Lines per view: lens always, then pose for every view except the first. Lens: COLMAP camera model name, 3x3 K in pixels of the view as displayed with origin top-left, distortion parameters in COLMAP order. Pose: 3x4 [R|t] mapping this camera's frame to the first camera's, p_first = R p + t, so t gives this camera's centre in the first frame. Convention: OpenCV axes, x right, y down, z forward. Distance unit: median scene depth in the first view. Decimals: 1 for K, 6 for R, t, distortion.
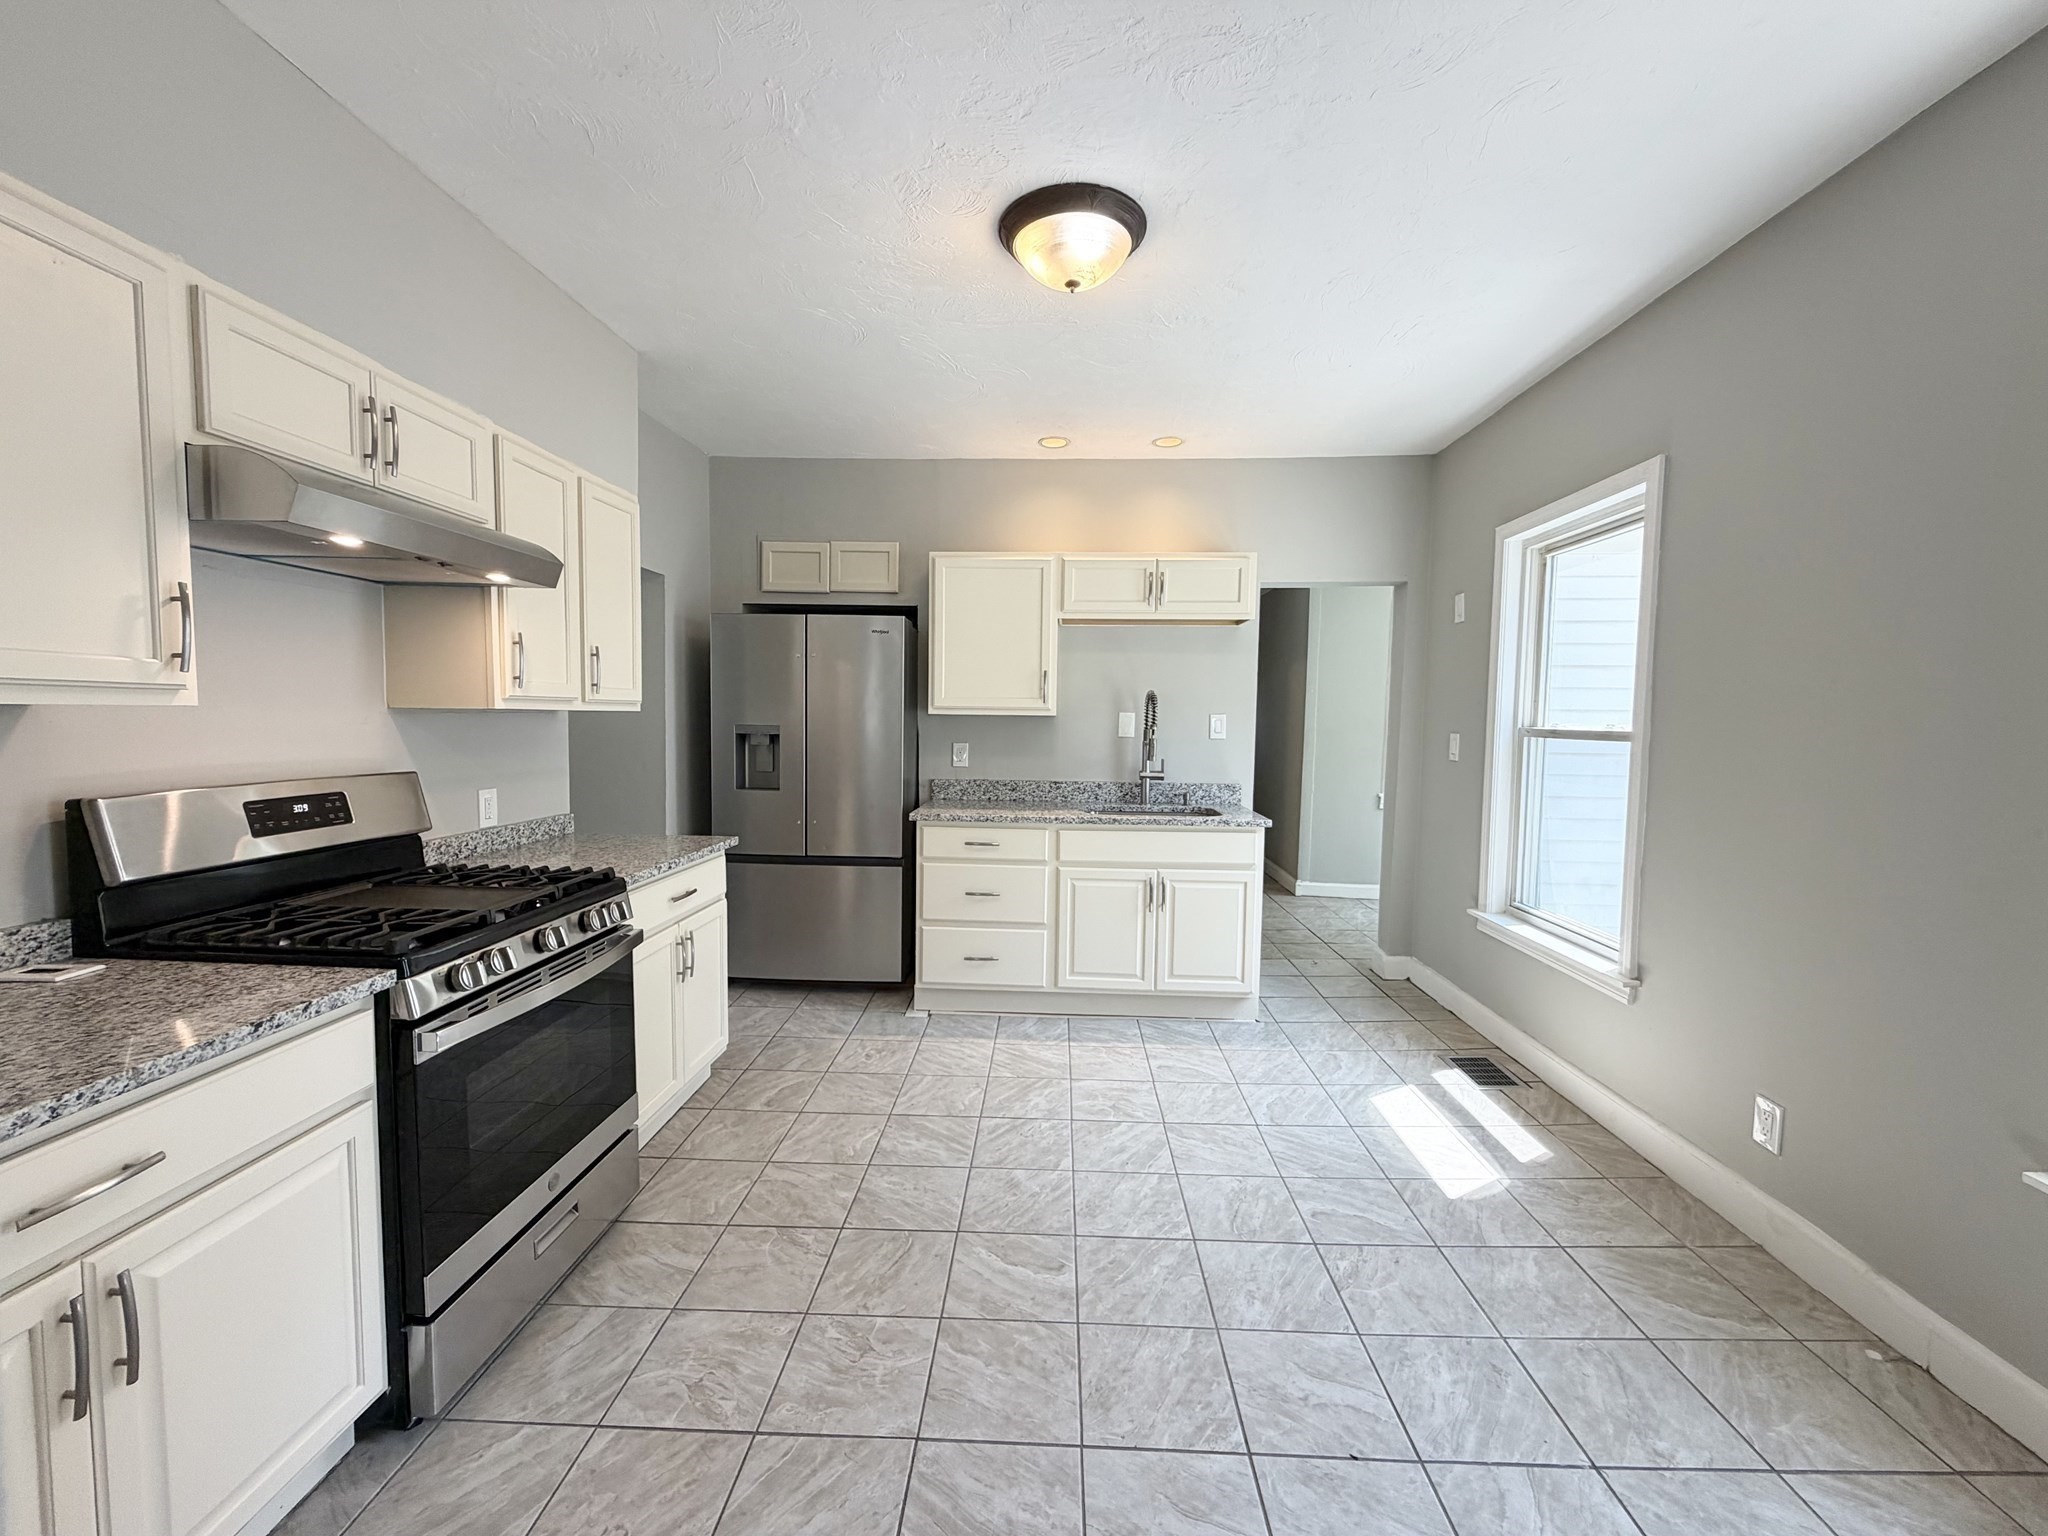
lens RADIAL K [[815.9, 0, 1020.5], [0, 815.9, 769.4], [0, 0, 1]] dist [-0.001618, 0.000423]
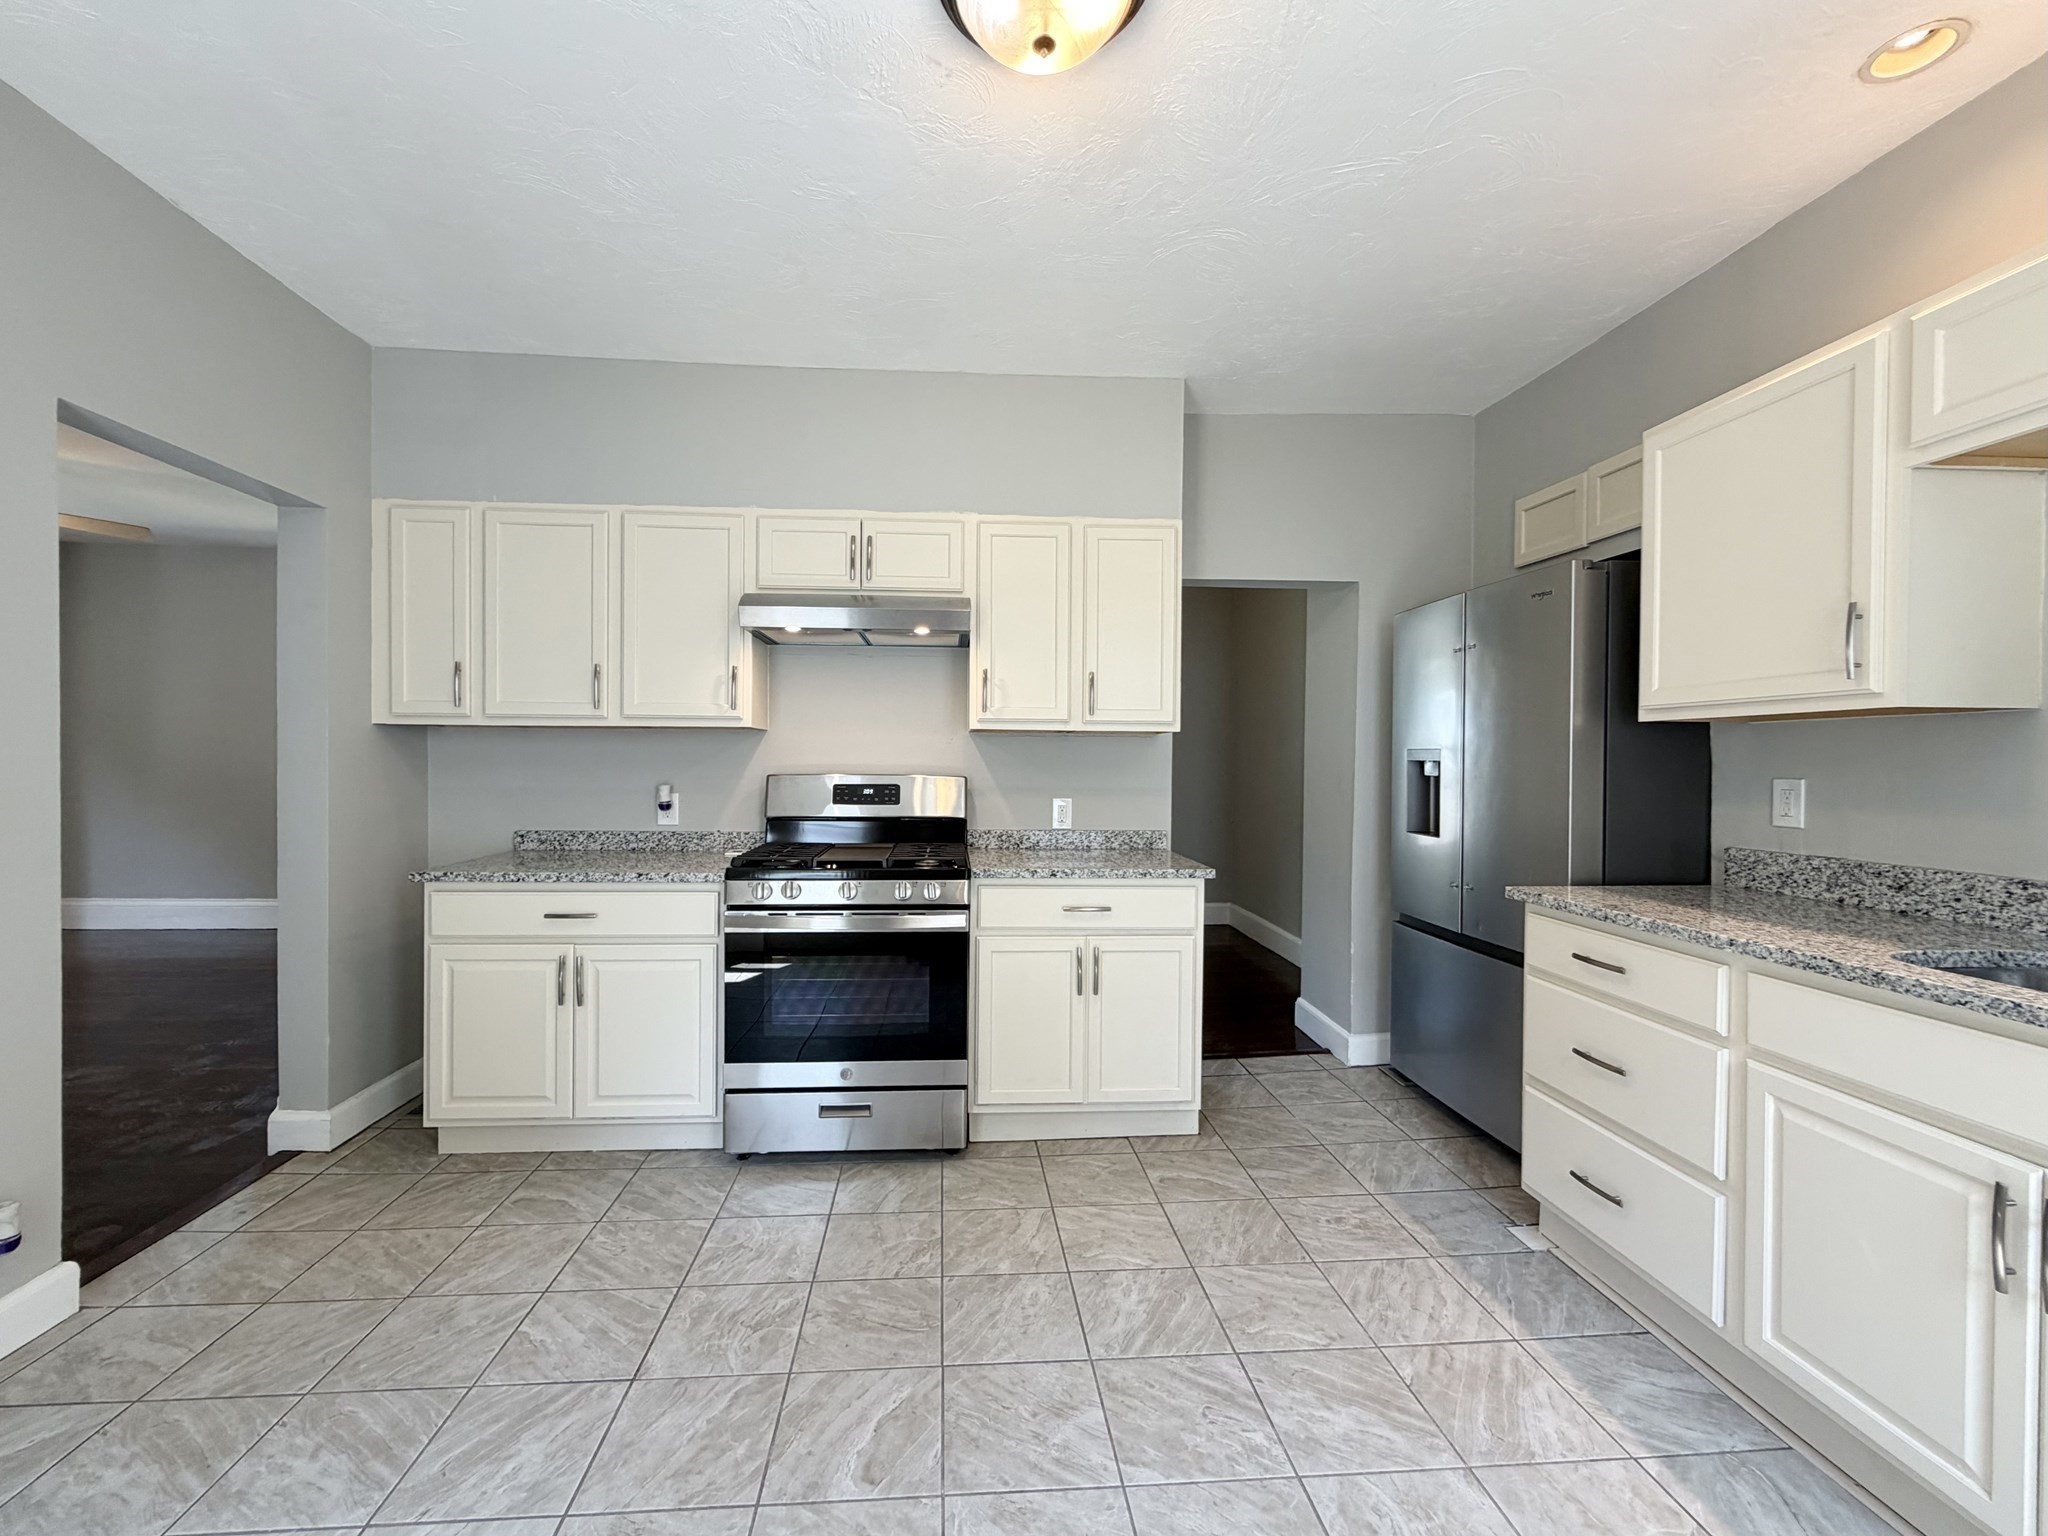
lens RADIAL K [[843.3, 0, 1003.6], [0, 843.3, 772.6], [0, 0, 1]] dist [0.000442, -0.000683]
pose [[0.118828, 0.000147, -0.992915, 0.600947], [-0.071434, 0.997410, -0.008401, 0.002861], [0.990342, 0.071926, 0.118531, 0.757869]]
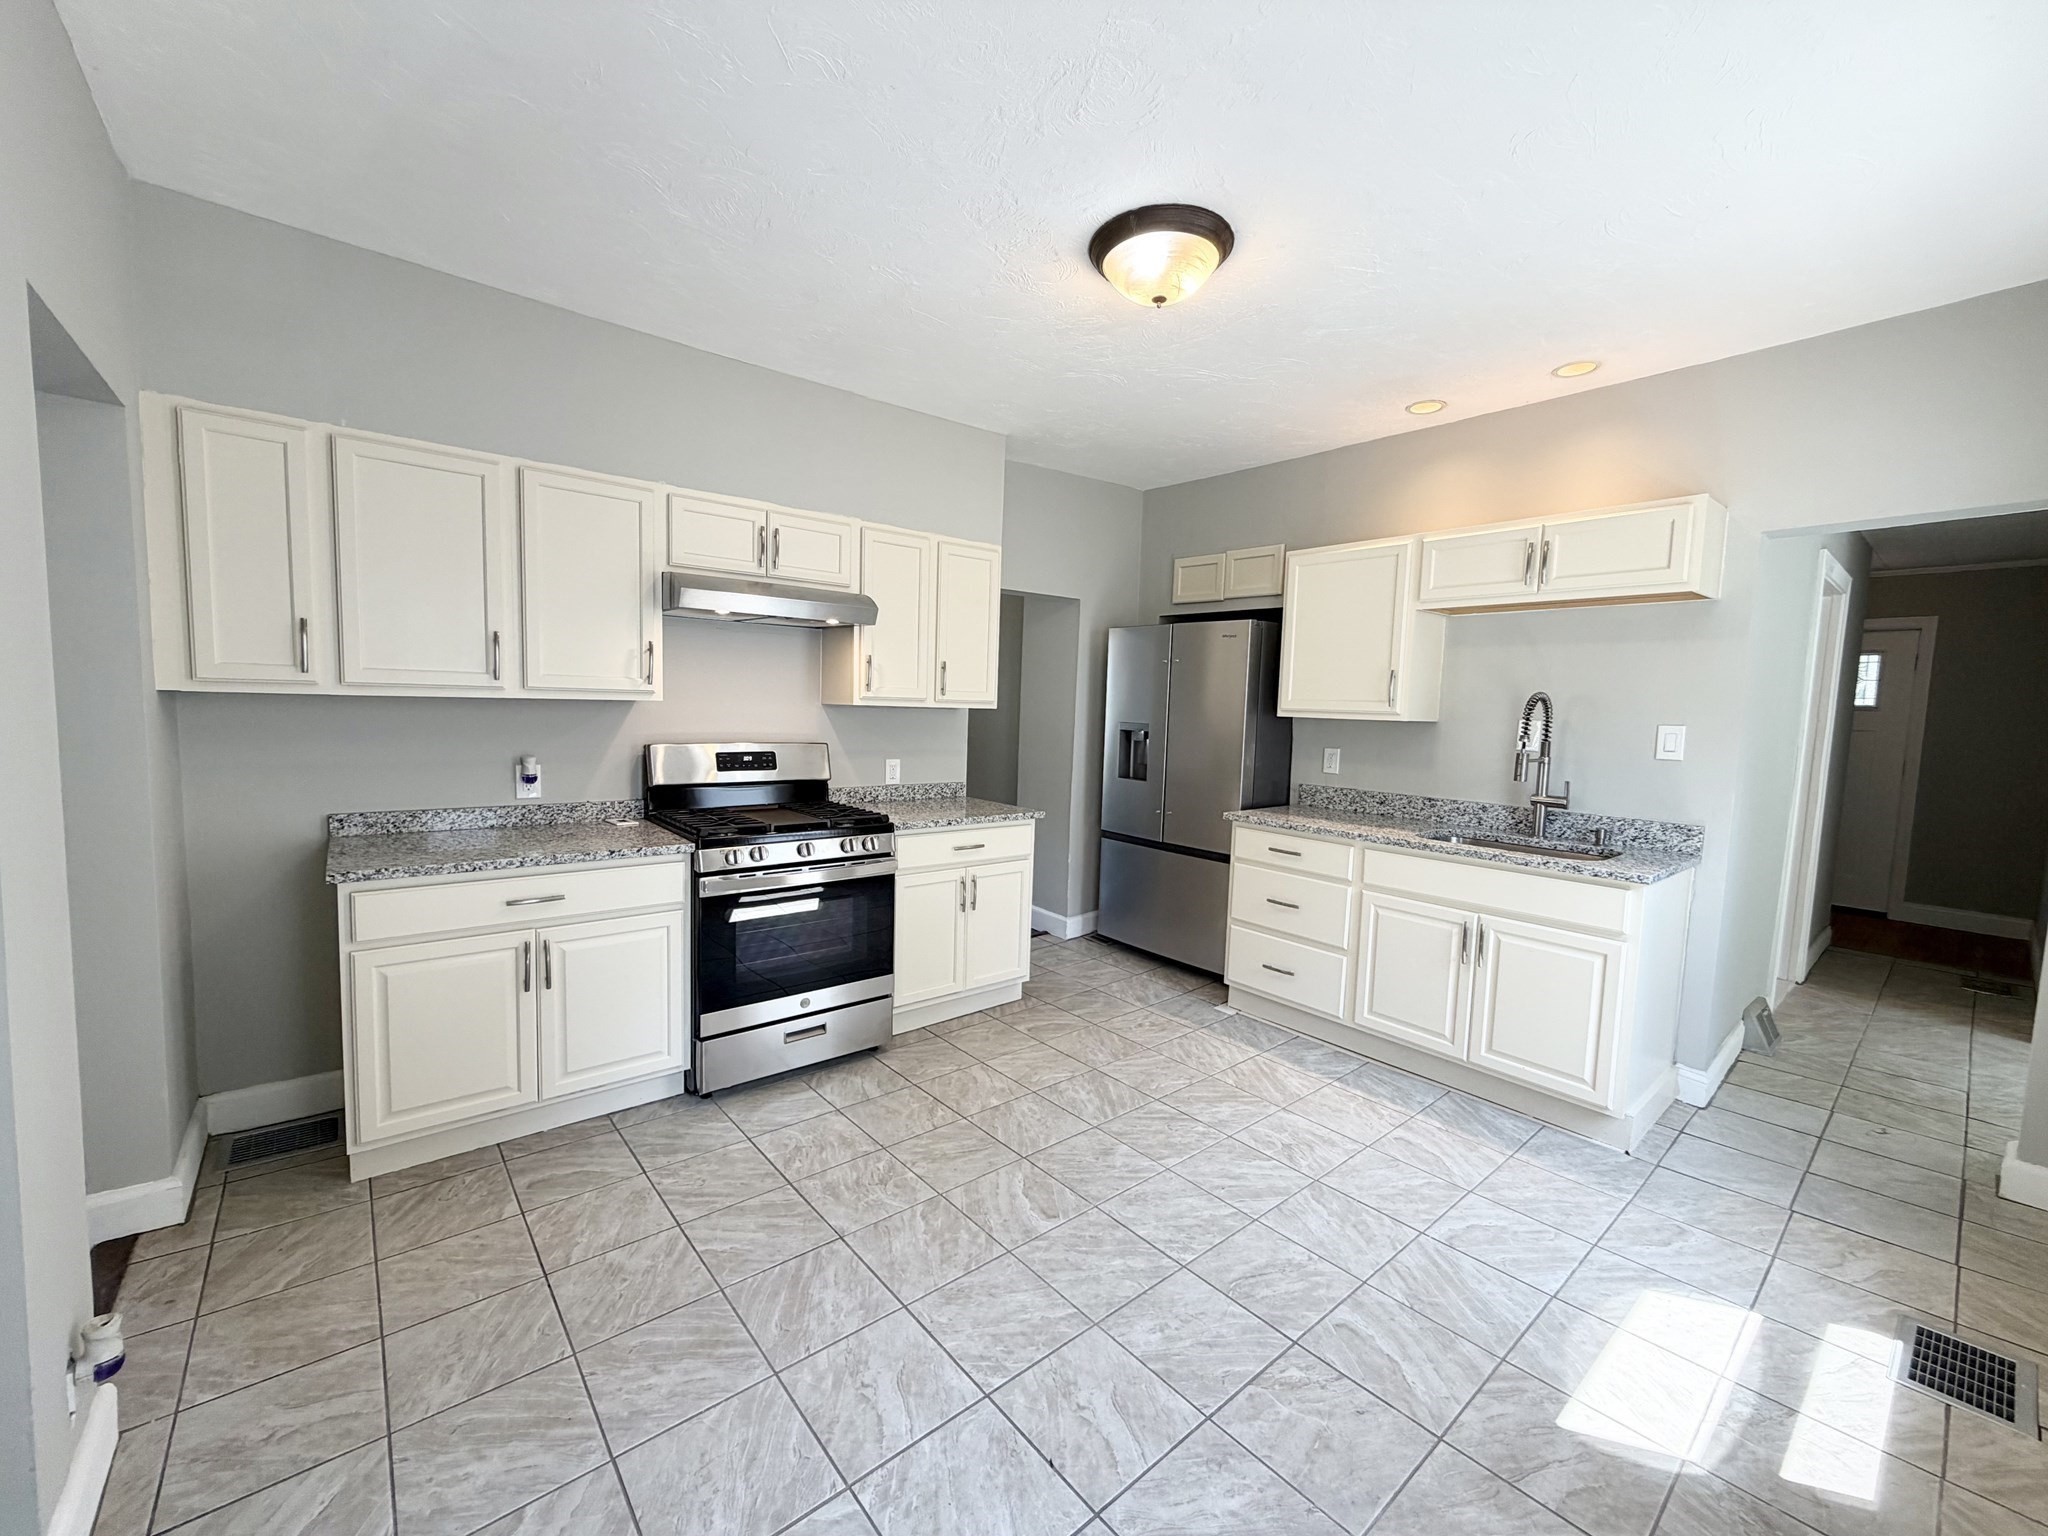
lens RADIAL K [[815.9, 0, 1020.2], [0, 815.9, 772.9], [0, 0, 1]] dist [-0.001618, 0.000423]
pose [[0.675367, 0.071410, -0.734016, 0.605225], [-0.069841, 0.997021, 0.032736, -0.015529], [0.734167, 0.029155, 0.678343, 0.155880]]
